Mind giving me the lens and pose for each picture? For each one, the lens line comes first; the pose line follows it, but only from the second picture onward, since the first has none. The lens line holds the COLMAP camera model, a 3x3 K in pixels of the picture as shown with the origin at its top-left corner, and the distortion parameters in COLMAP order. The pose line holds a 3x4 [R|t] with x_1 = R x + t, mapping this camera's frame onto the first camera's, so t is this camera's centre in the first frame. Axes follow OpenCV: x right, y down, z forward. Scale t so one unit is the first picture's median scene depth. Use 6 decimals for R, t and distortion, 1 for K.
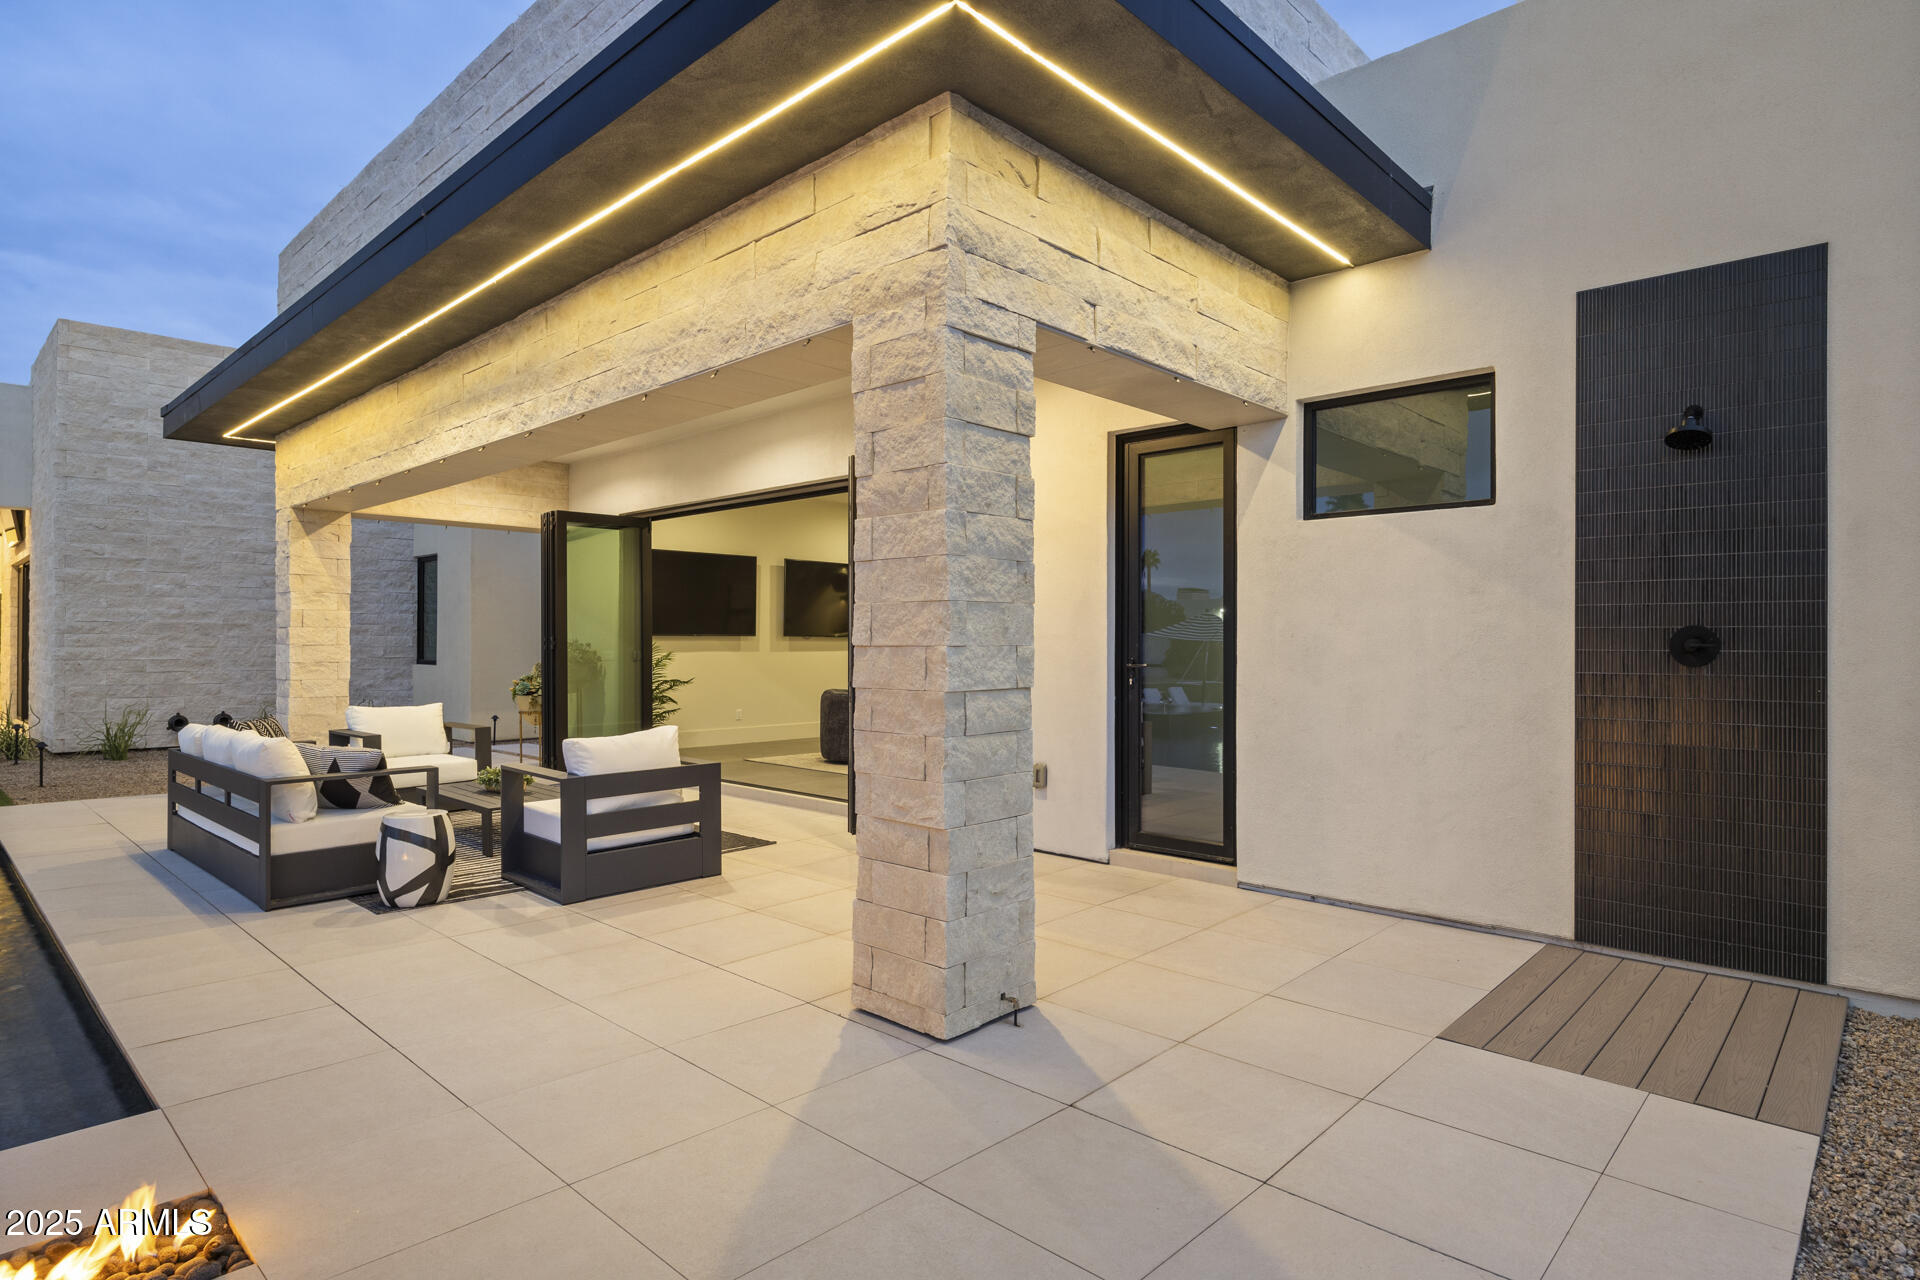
lens RADIAL K [[1026.9, 0, 962.0], [0, 1026.9, 647.8], [0, 0, 1]] dist [0.001204, -0.000103]
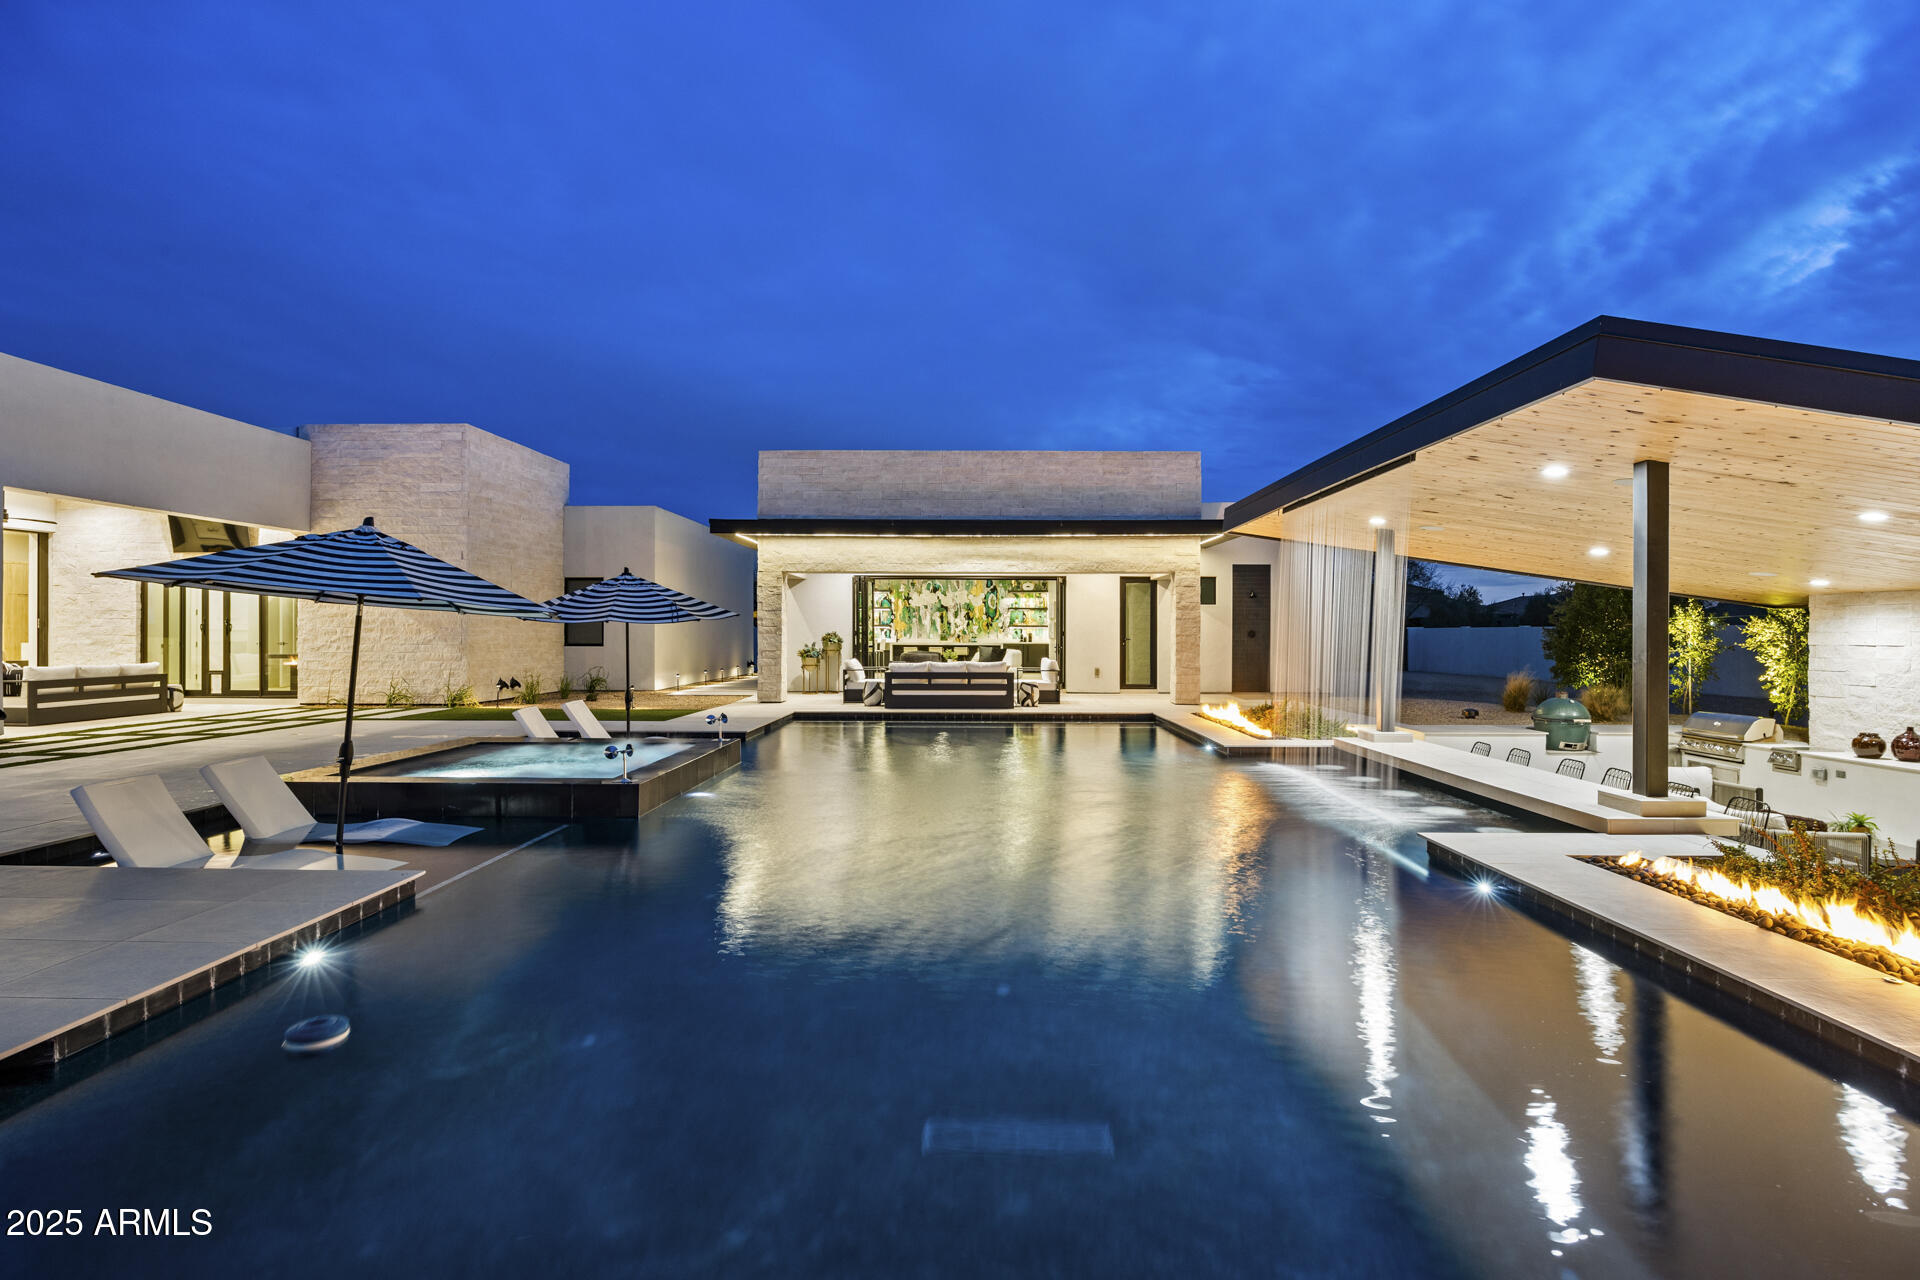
lens RADIAL K [[927.2, 0, 959.8], [0, 927.2, 636.0], [0, 0, 1]] dist [-0.003527, -0.000266]
pose [[0.749217, -0.002638, 0.662319, -2.946199], [0.000839, 0.999995, 0.003034, -0.006926], [-0.662324, -0.001717, 0.749216, -1.315718]]
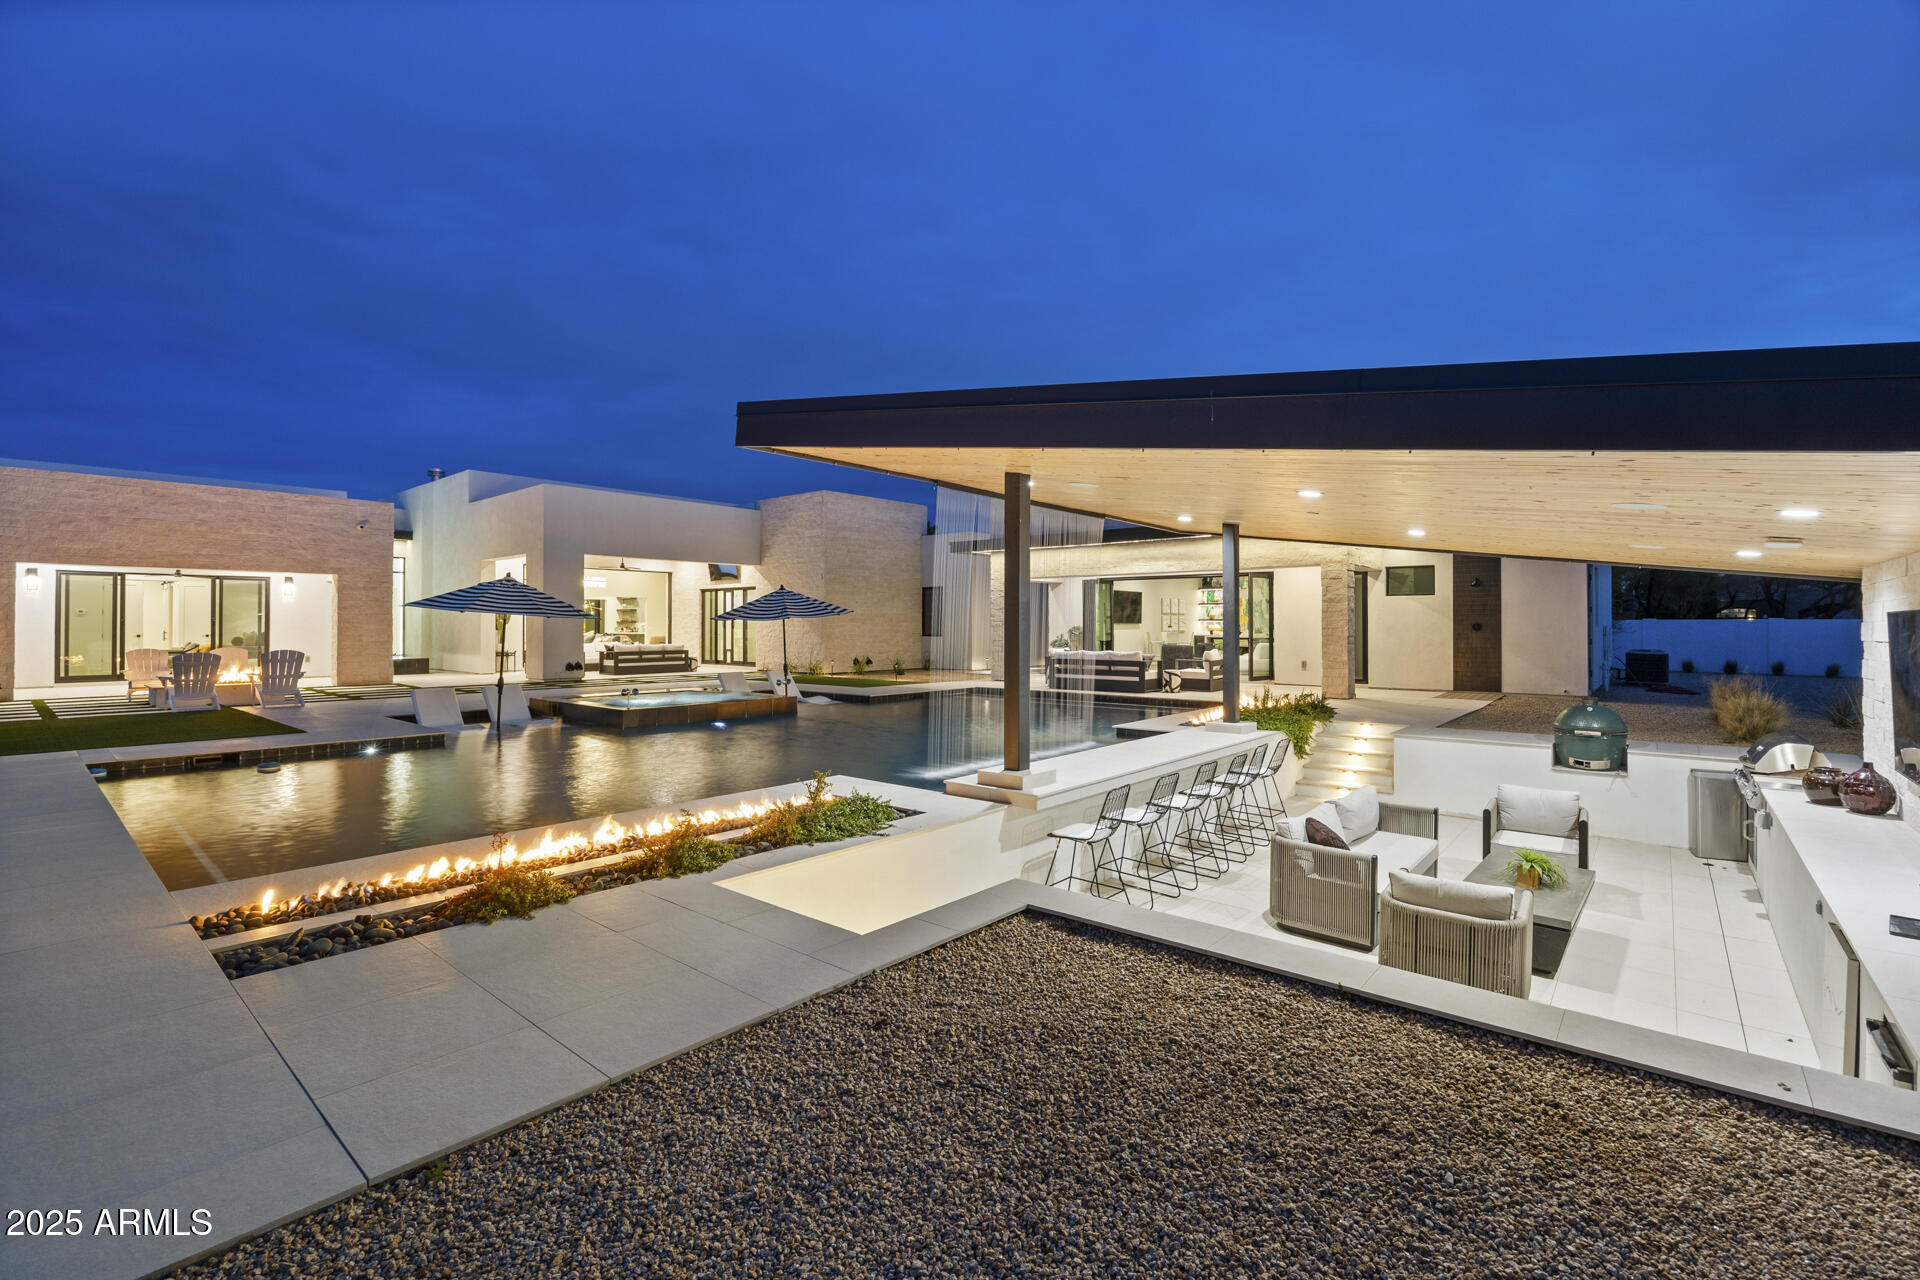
lens RADIAL K [[844.9, 0, 961.0], [0, 844.9, 626.6], [0, 0, 1]] dist [0.000254, 0.000041]
pose [[0.998905, -0.002910, 0.046690, -1.539619], [0.002960, 0.999995, -0.000995, -0.005062], [-0.046687, 0.001133, 0.998909, -2.316168]]
